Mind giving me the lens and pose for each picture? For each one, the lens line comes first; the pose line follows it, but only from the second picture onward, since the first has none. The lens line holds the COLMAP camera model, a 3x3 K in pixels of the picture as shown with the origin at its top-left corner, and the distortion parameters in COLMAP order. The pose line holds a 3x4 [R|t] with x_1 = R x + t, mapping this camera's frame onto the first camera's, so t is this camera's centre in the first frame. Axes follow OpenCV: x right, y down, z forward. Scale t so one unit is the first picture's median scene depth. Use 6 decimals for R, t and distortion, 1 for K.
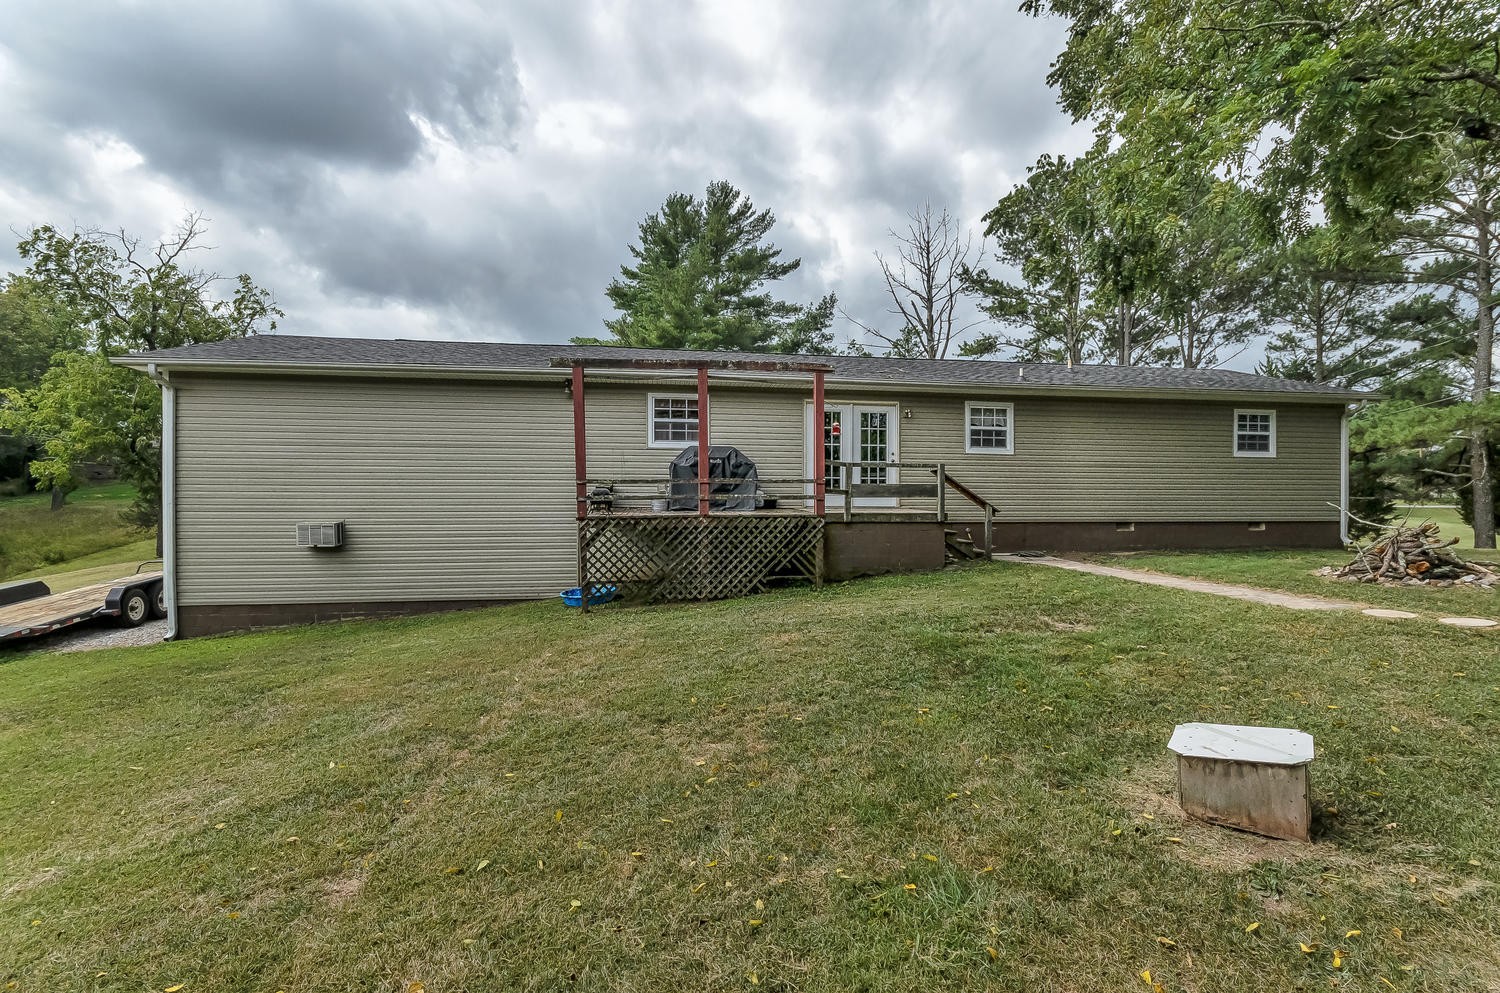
lens RADIAL K [[666.1, 0, 750.4], [0, 666.1, 492.3], [0, 0, 1]] dist [-0.003314, -0.000325]
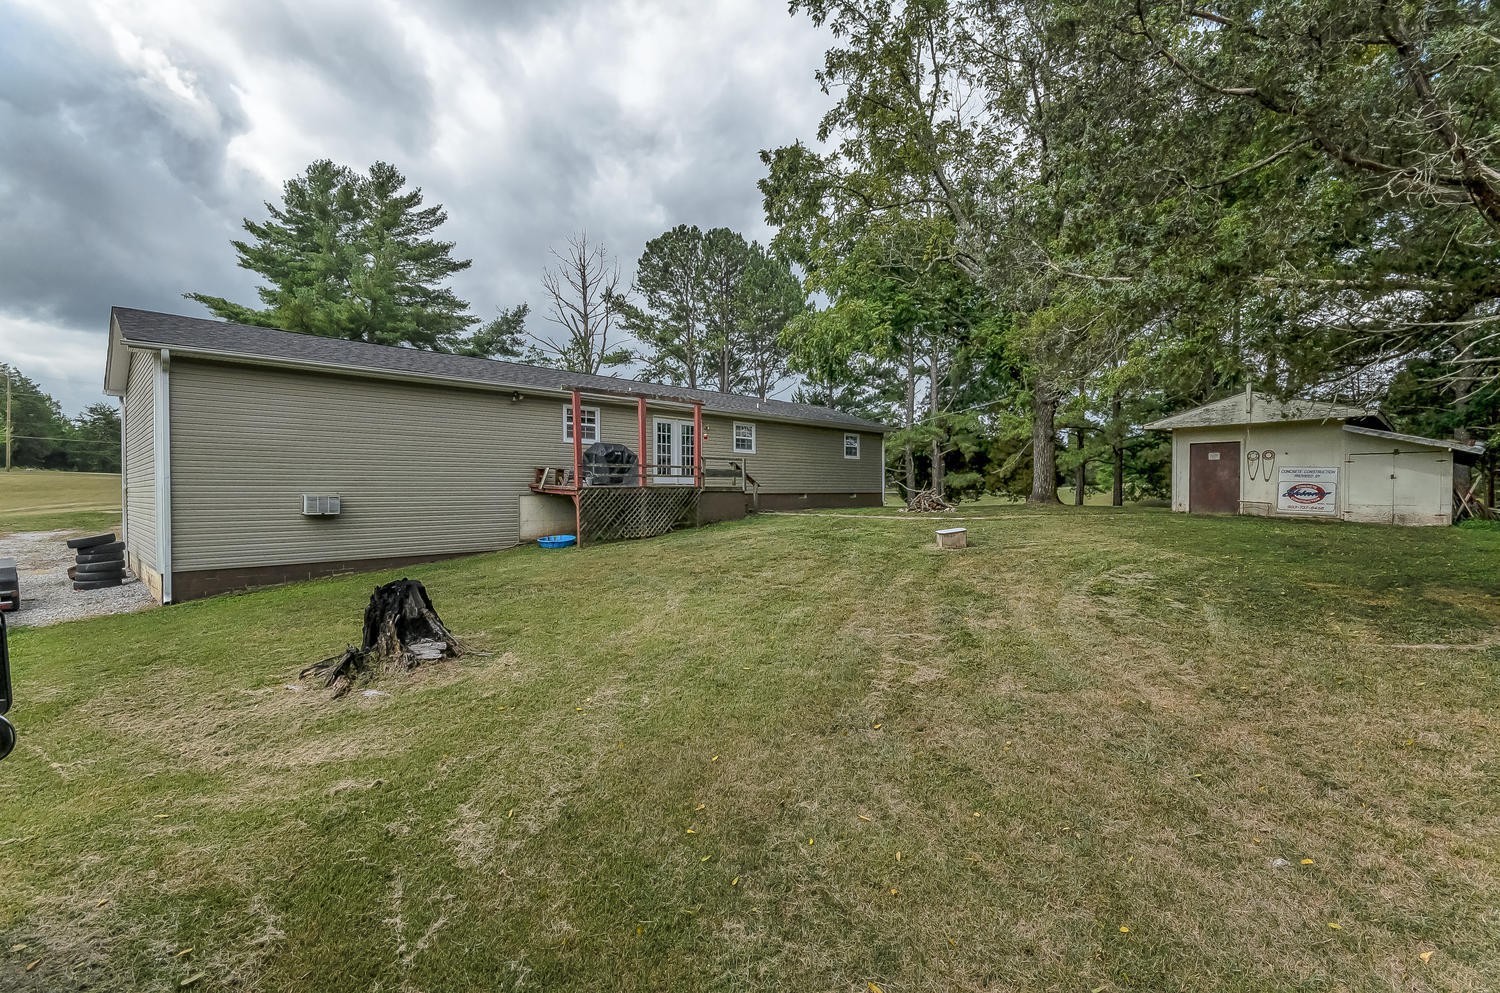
lens RADIAL K [[666.1, 0, 749.1], [0, 666.1, 495.5], [0, 0, 1]] dist [-0.003314, -0.000325]
pose [[0.803445, -0.008179, 0.595323, -0.212393], [-0.002267, 0.999856, 0.016796, 0.007040], [-0.595375, -0.014844, 0.803311, -0.121647]]
